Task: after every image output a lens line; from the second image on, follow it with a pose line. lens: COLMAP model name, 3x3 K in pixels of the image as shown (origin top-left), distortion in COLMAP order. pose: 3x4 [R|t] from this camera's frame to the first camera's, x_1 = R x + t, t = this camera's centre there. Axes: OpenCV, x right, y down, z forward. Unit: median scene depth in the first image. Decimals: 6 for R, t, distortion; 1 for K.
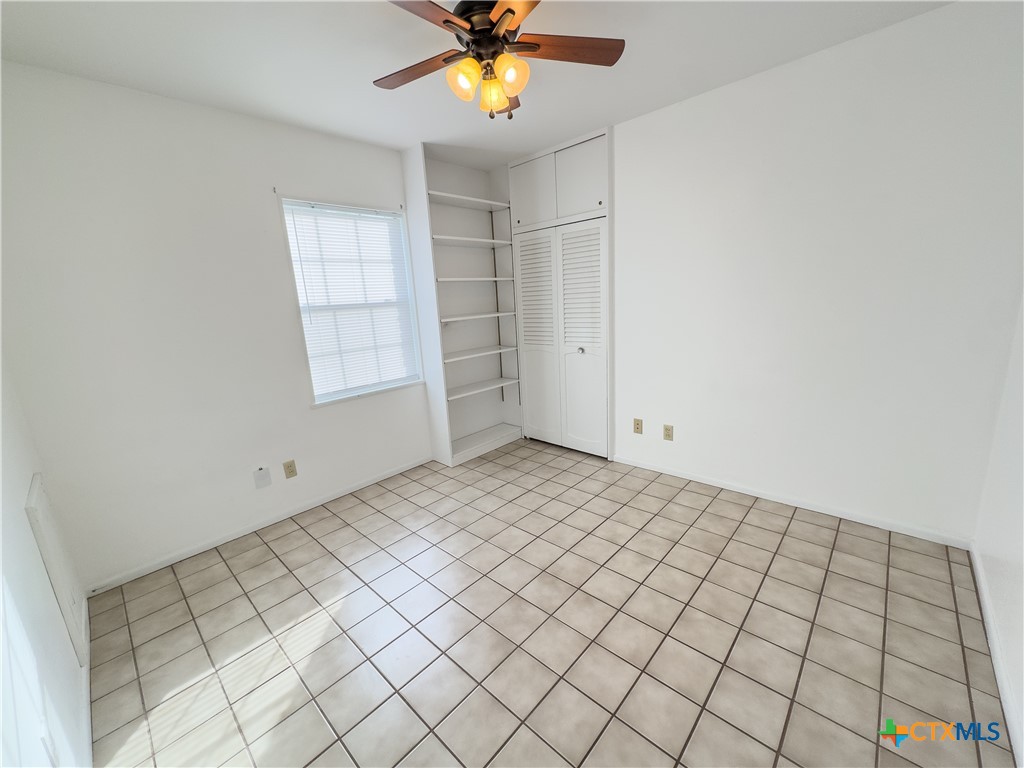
lens RADIAL K [[408.3, 0, 513.2], [0, 408.3, 386.8], [0, 0, 1]] dist [-0.000401, -0.000211]
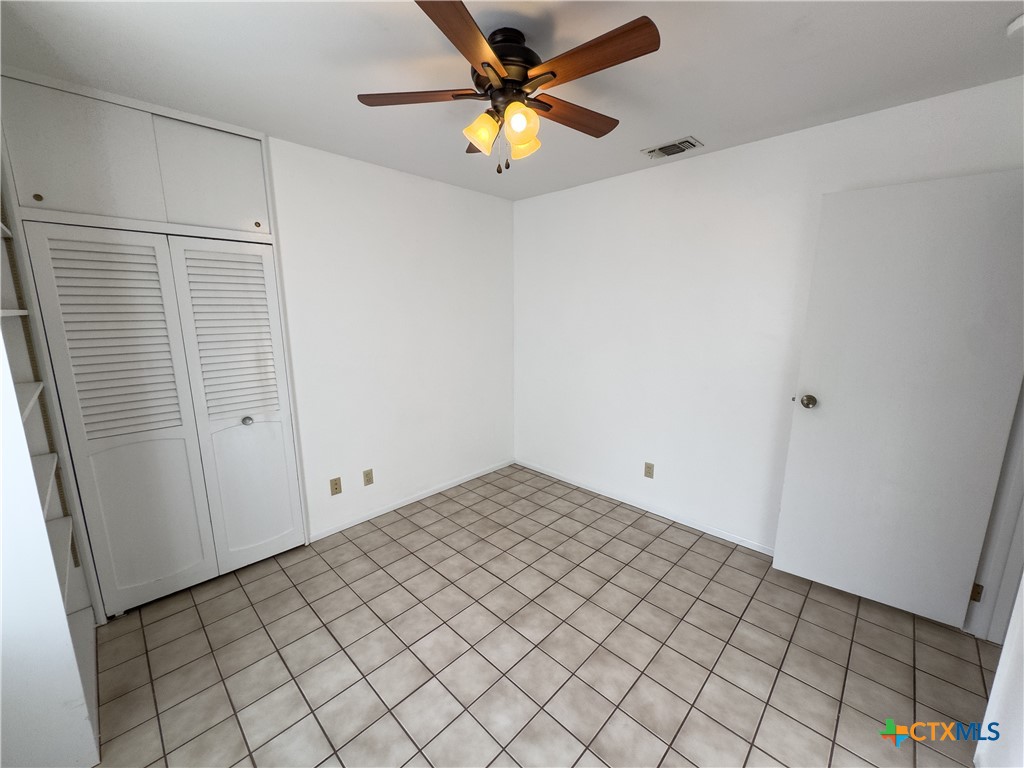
lens RADIAL K [[408.3, 0, 513.2], [0, 408.3, 386.8], [0, 0, 1]] dist [-0.000401, -0.000211]
pose [[0.015629, -0.132891, 0.991007, -0.685824], [0.212705, 0.968884, 0.126570, -0.182856], [-0.976991, 0.208814, 0.043409, 0.678097]]
